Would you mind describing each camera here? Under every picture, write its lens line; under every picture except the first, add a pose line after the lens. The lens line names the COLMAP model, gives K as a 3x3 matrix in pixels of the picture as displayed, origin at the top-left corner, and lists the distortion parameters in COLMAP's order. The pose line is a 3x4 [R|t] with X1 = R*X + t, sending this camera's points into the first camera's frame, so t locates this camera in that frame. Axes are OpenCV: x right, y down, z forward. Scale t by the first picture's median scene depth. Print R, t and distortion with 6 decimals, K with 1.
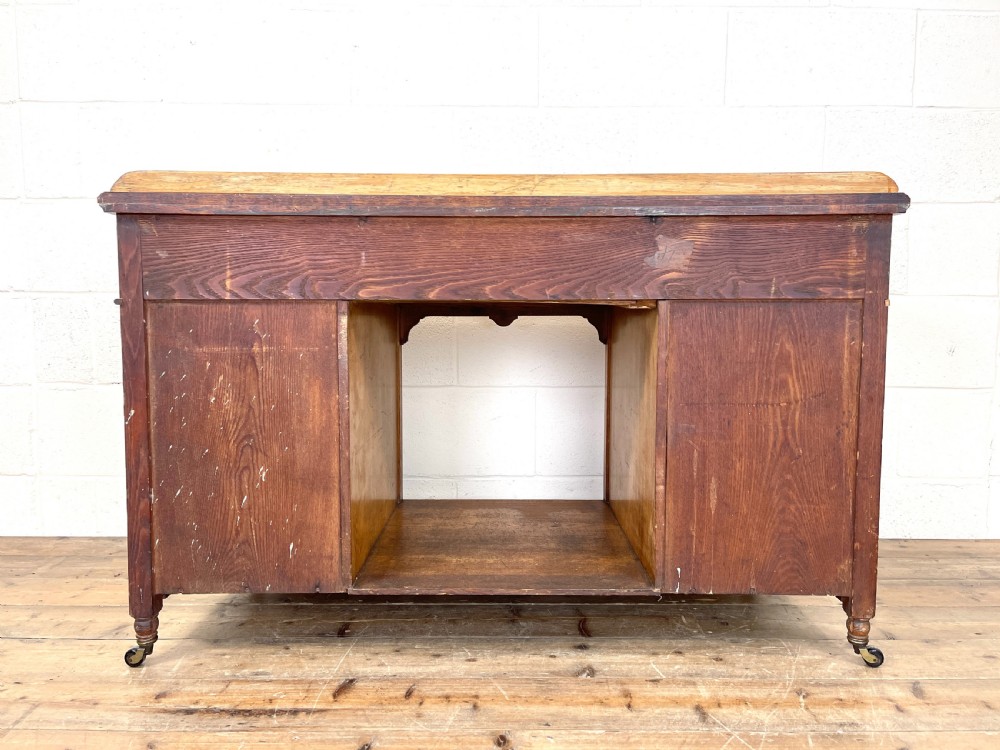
lens RADIAL K [[750.4, 0, 500.1], [0, 750.4, 378.5], [0, 0, 1]] dist [0.072197, -0.096542]
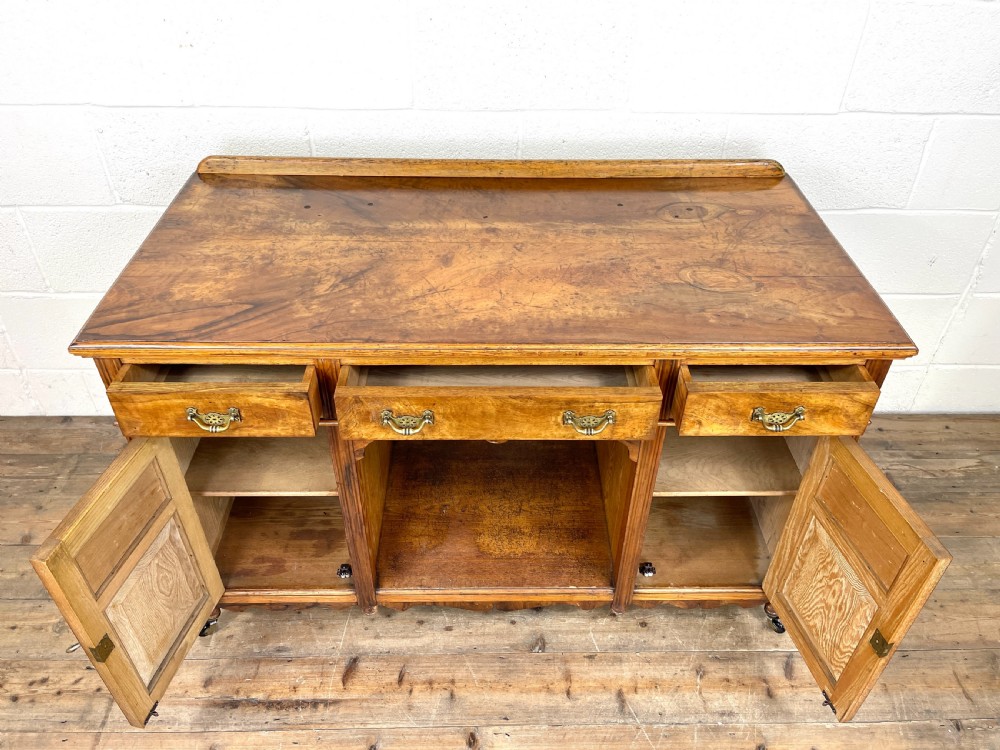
lens RADIAL K [[750.4, 0, 503.3], [0, 750.4, 378.1], [0, 0, 1]] dist [0.072197, -0.096542]
pose [[0.999478, -0.005794, 0.031779, 0.015878], [-0.012620, 0.835571, 0.549238, -0.689299], [-0.029736, -0.549352, 0.835061, 0.182009]]
